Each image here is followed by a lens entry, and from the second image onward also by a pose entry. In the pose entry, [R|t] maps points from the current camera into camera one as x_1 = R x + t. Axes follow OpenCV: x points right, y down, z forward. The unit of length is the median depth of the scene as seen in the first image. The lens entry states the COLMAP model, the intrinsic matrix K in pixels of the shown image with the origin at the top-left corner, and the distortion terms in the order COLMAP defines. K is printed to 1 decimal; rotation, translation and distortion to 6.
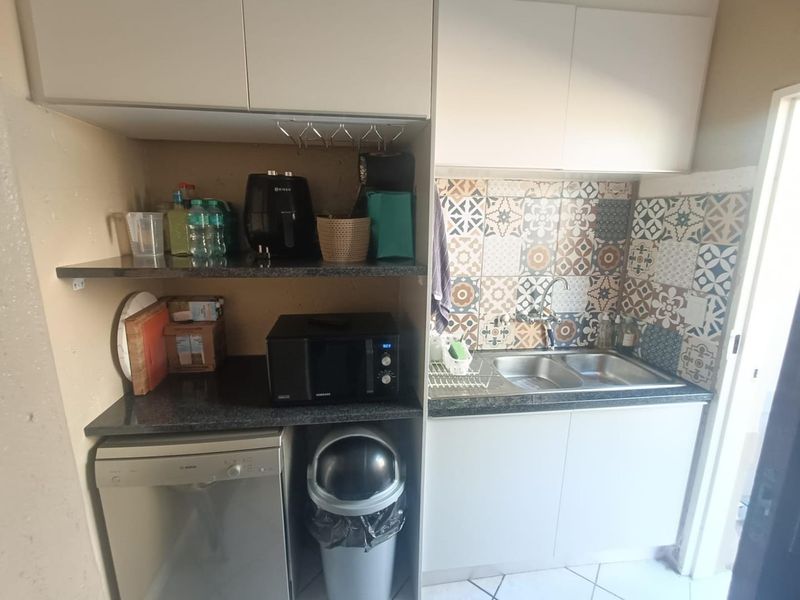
lens RADIAL K [[360.9, 0, 395.5], [0, 360.9, 293.3], [0, 0, 1]] dist [0.001433, 0.000676]
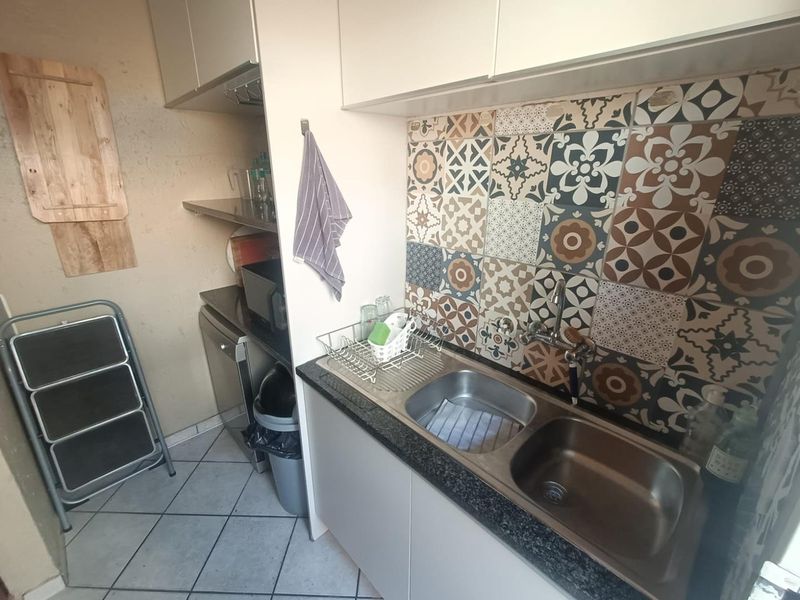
lens RADIAL K [[360.9, 0, 395.5], [0, 360.9, 293.3], [0, 0, 1]] dist [0.001433, 0.000676]
pose [[0.579878, 0.256863, -0.773151, 0.706992], [-0.154924, 0.966447, 0.204885, -0.093999], [0.799837, 0.000971, 0.600216, 0.440625]]
